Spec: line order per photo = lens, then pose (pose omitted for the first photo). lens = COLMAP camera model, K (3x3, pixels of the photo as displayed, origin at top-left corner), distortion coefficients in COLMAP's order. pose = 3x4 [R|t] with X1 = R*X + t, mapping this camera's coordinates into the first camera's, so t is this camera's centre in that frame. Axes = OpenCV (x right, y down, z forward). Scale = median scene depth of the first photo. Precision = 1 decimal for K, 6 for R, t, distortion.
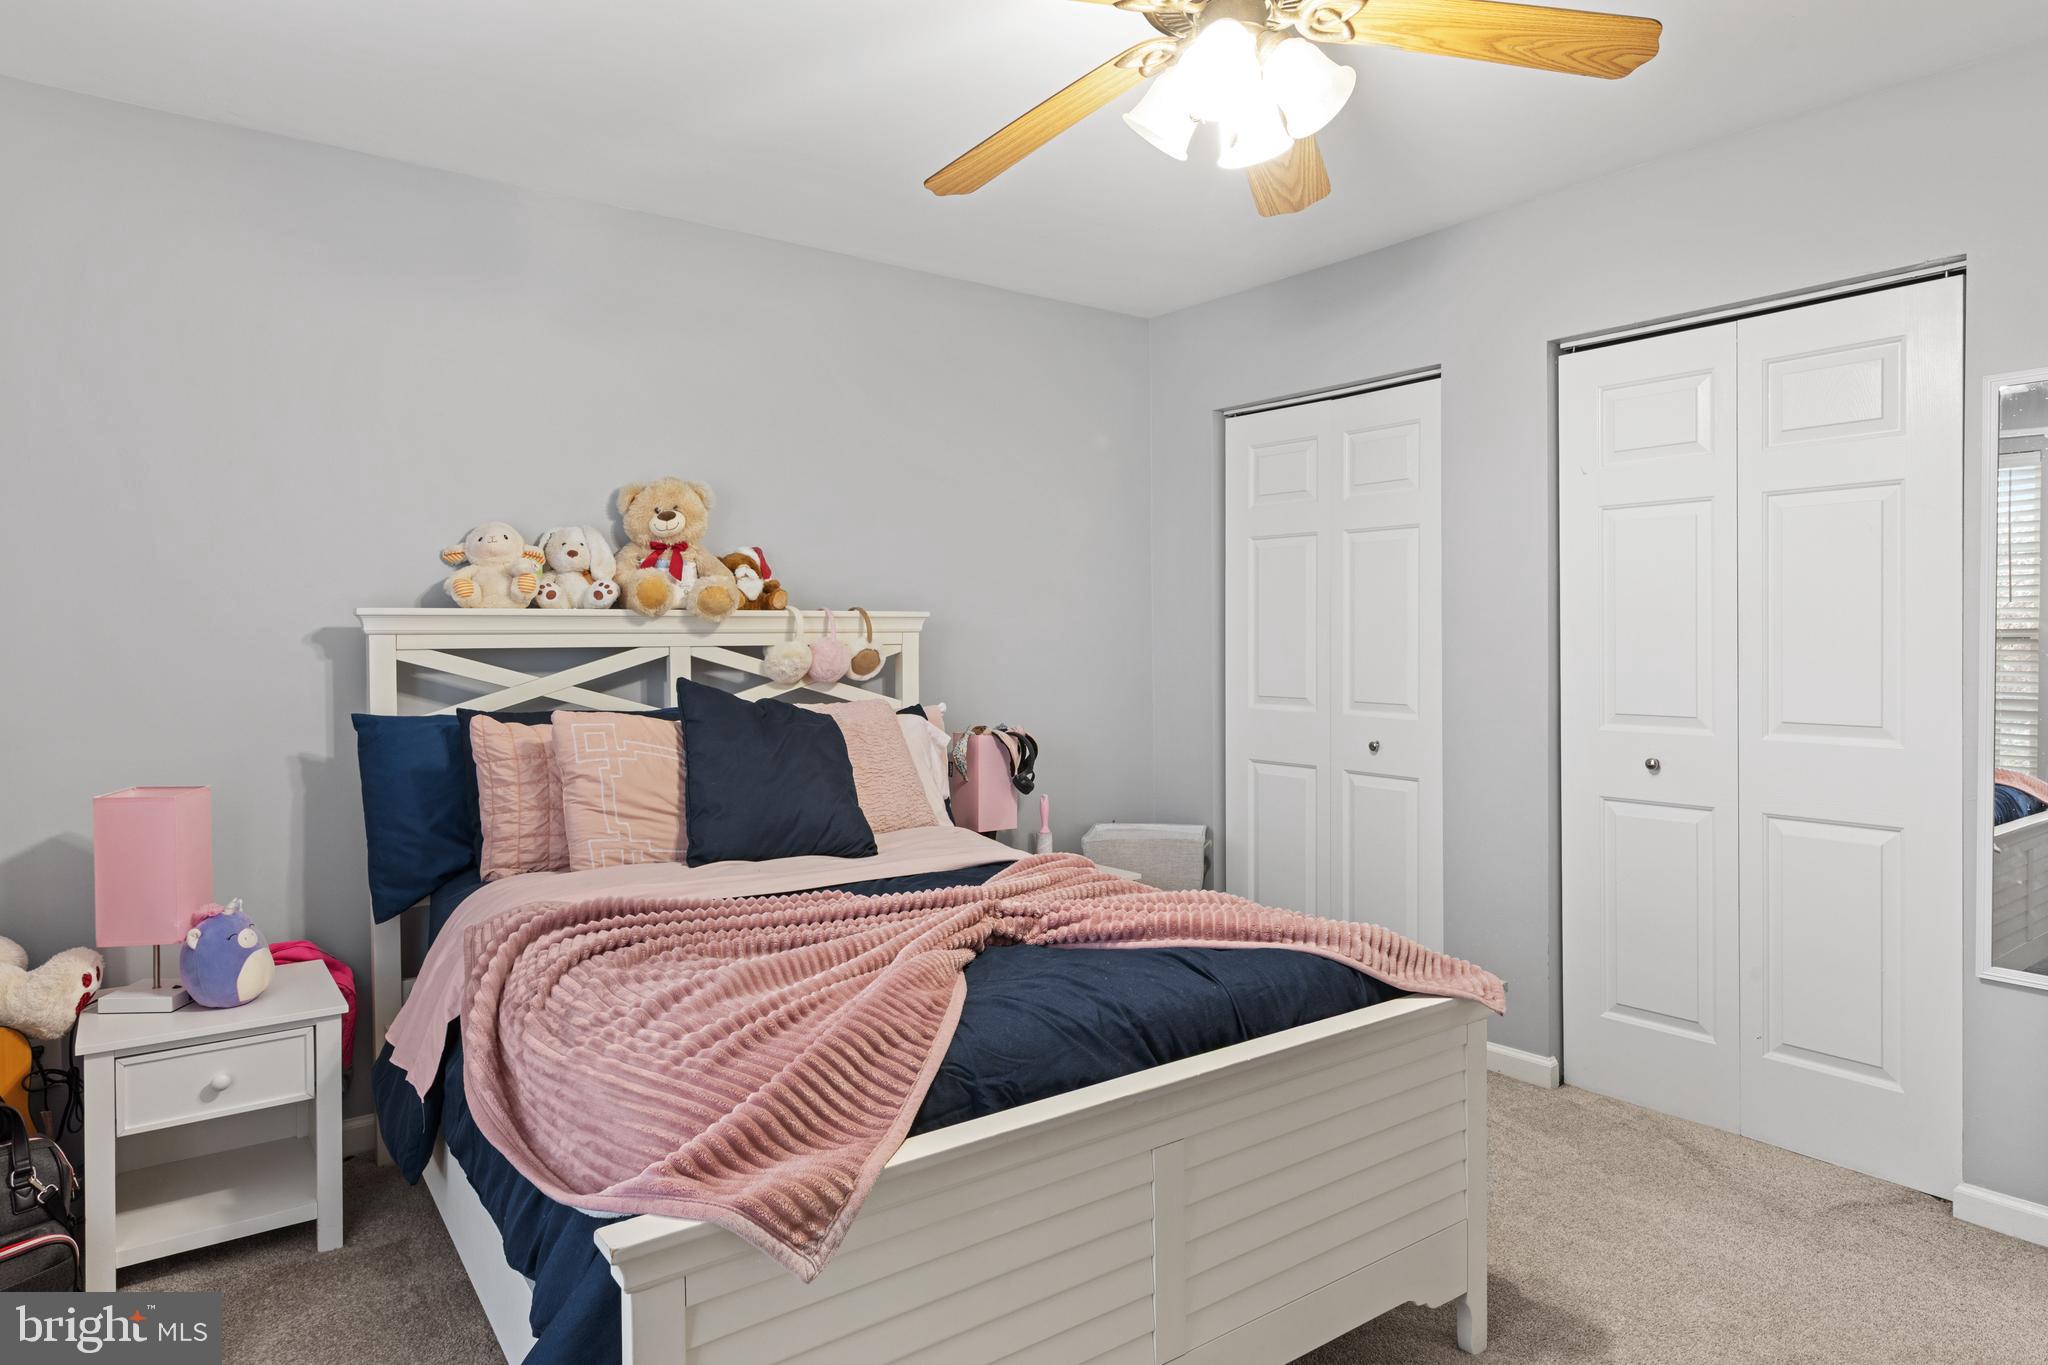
lens RADIAL K [[1260.9, 0, 1020.1], [0, 1260.9, 643.4], [0, 0, 1]] dist [0.038101, -0.069994]
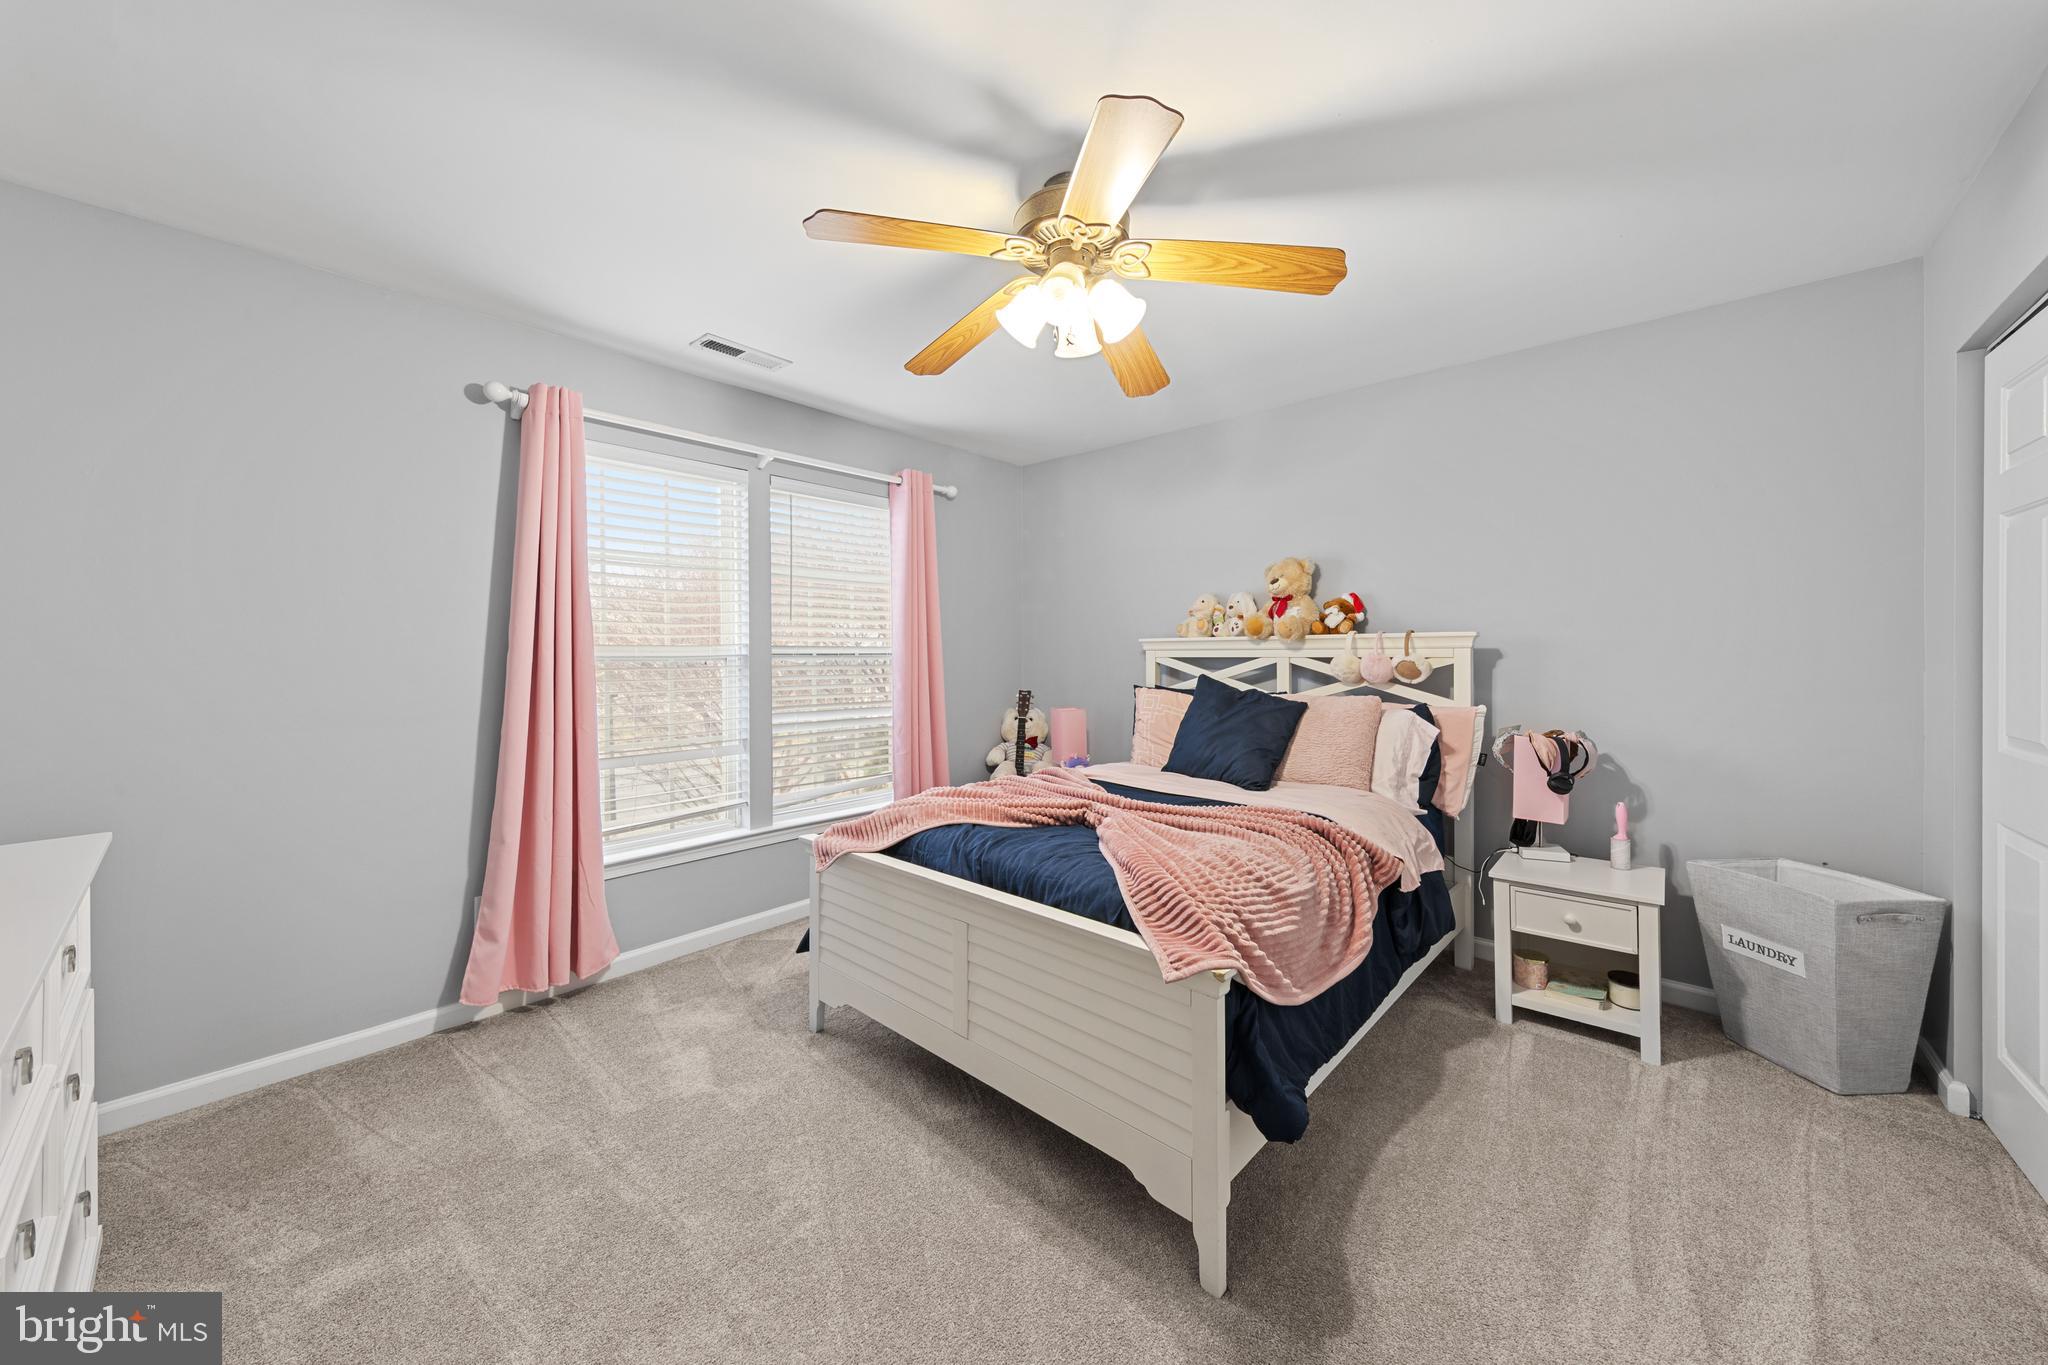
lens RADIAL K [[727.0, 0, 1021.8], [0, 727.0, 660.5], [0, 0, 1]] dist [0.000239, -0.000052]
pose [[0.169692, 0.013404, -0.985406, 0.607922], [-0.004846, 0.999907, 0.012767, -0.003972], [0.985485, 0.002609, 0.169741, 0.459762]]
